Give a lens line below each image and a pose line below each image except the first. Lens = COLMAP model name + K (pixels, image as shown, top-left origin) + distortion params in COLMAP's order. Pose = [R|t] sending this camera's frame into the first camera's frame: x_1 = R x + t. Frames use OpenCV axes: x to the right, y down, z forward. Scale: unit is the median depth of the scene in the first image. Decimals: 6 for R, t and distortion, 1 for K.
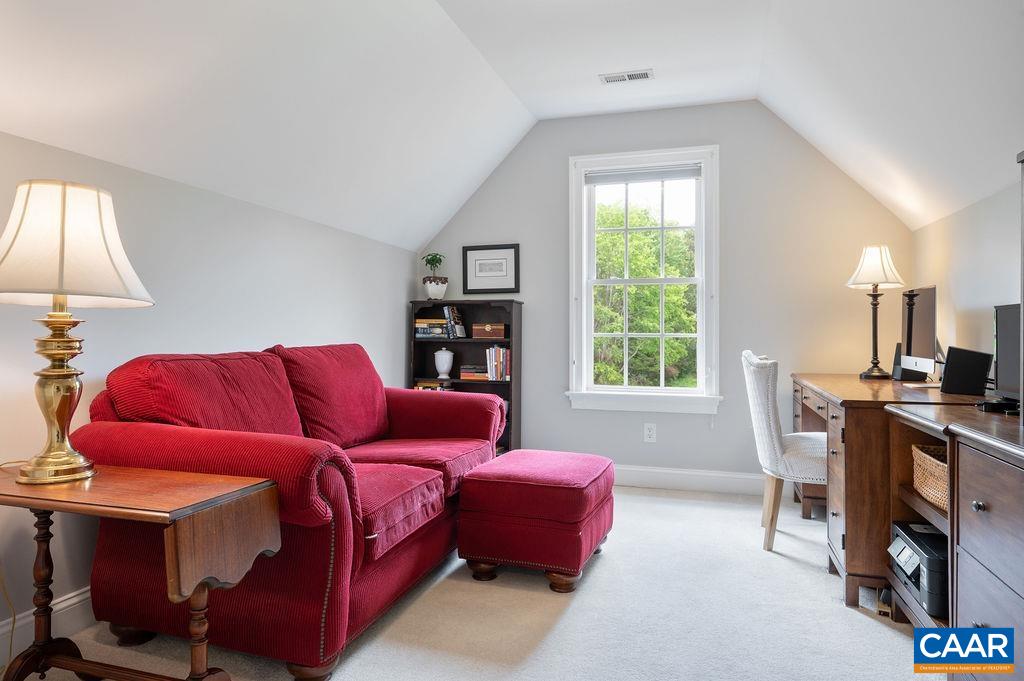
lens RADIAL K [[621.7, 0, 512.0], [0, 621.7, 340.5], [0, 0, 1]] dist [0.000446, 0.000006]
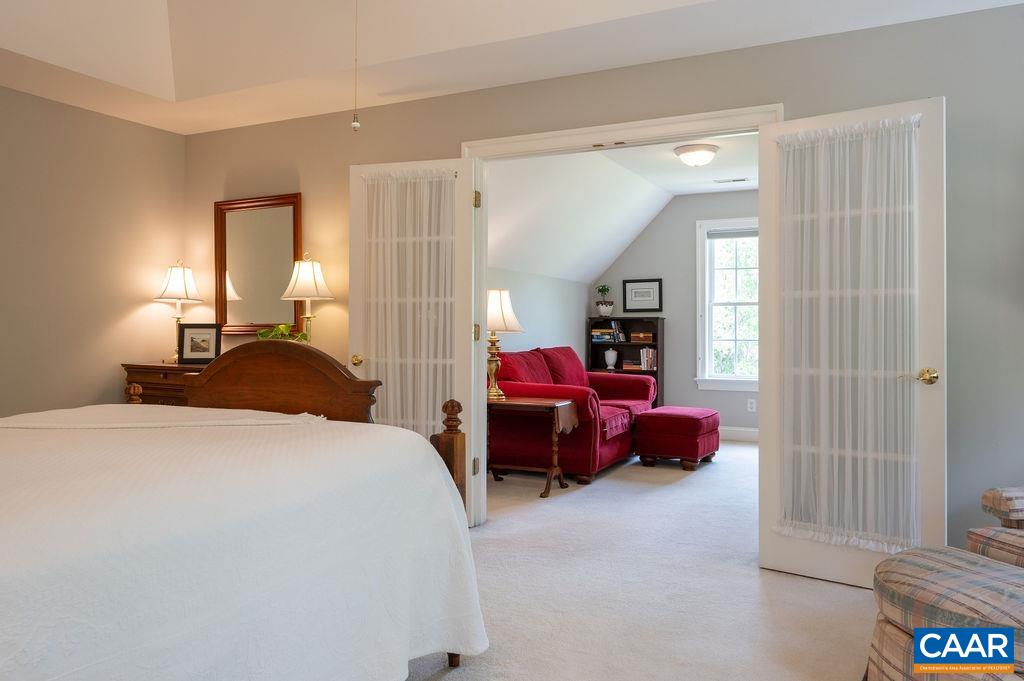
lens RADIAL K [[745.5, 0, 512.0], [0, 745.5, 340.5], [0, 0, 1]] dist [-0.005121, -0.001633]
pose [[0.986009, -0.000929, -0.166688, -0.046377], [0.001789, 0.999986, 0.005010, -0.017431], [0.166681, -0.005238, 0.985997, -0.836930]]
